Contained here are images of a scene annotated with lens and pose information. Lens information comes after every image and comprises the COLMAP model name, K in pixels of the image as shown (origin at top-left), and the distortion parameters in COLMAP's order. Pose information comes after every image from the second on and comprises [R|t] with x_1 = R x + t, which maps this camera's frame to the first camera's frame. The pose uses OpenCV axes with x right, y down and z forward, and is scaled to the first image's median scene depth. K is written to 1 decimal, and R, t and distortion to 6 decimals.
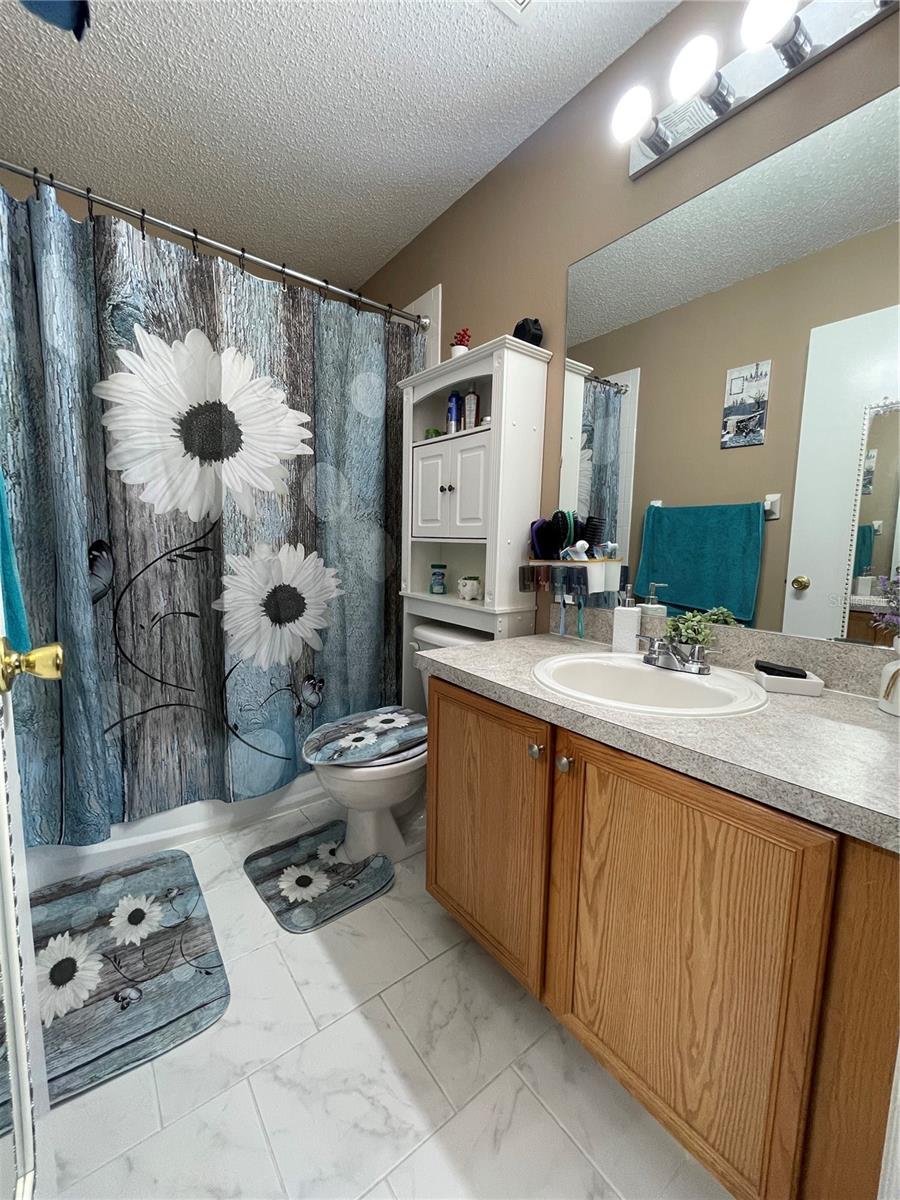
lens RADIAL K [[486.4, 0, 447.0], [0, 486.4, 600.6], [0, 0, 1]] dist [-0.002989, 0.002378]
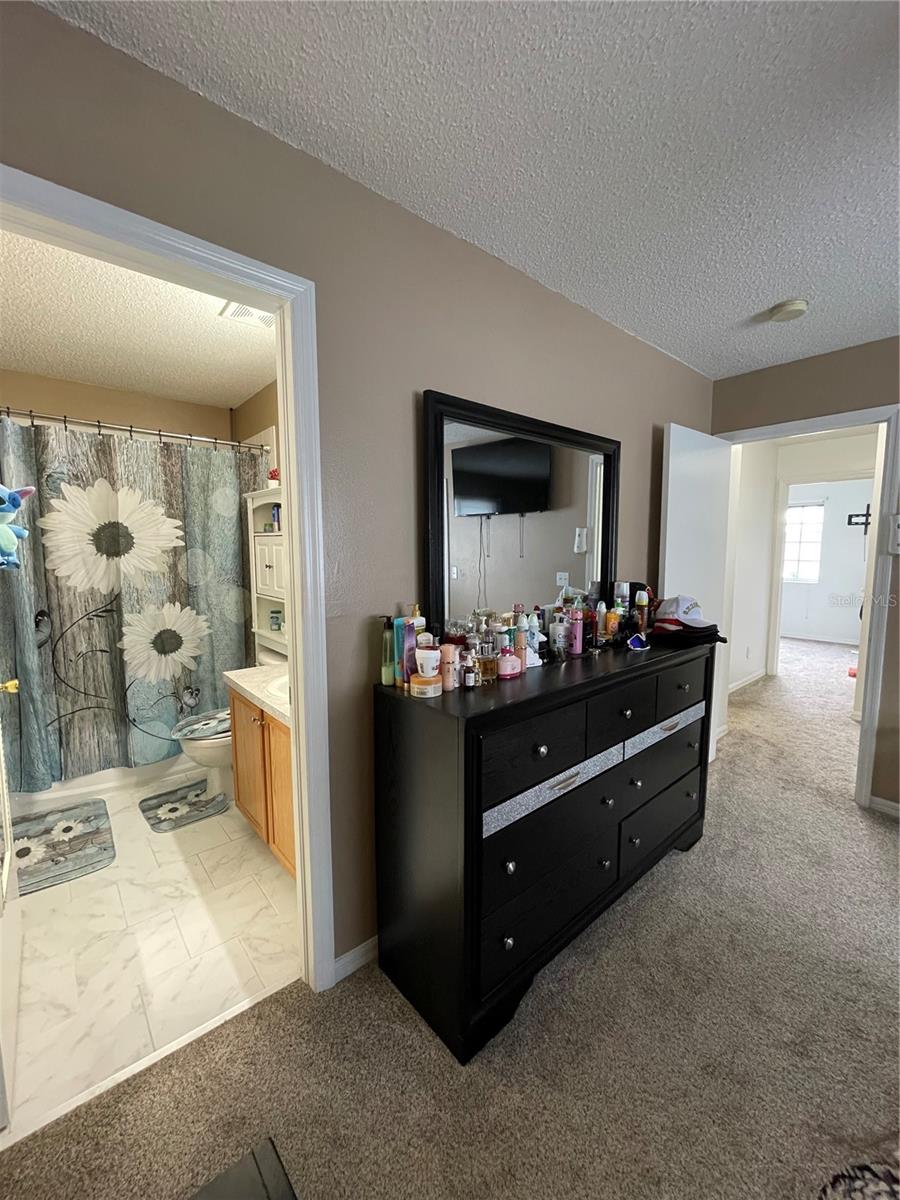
lens RADIAL K [[486.4, 0, 447.1], [0, 486.4, 599.3], [0, 0, 1]] dist [-0.002989, 0.002378]
pose [[0.998458, -0.024035, 0.050038, 0.561922], [0.024384, 0.999682, -0.006388, -0.110250], [-0.049869, 0.007599, 0.998727, -0.700471]]
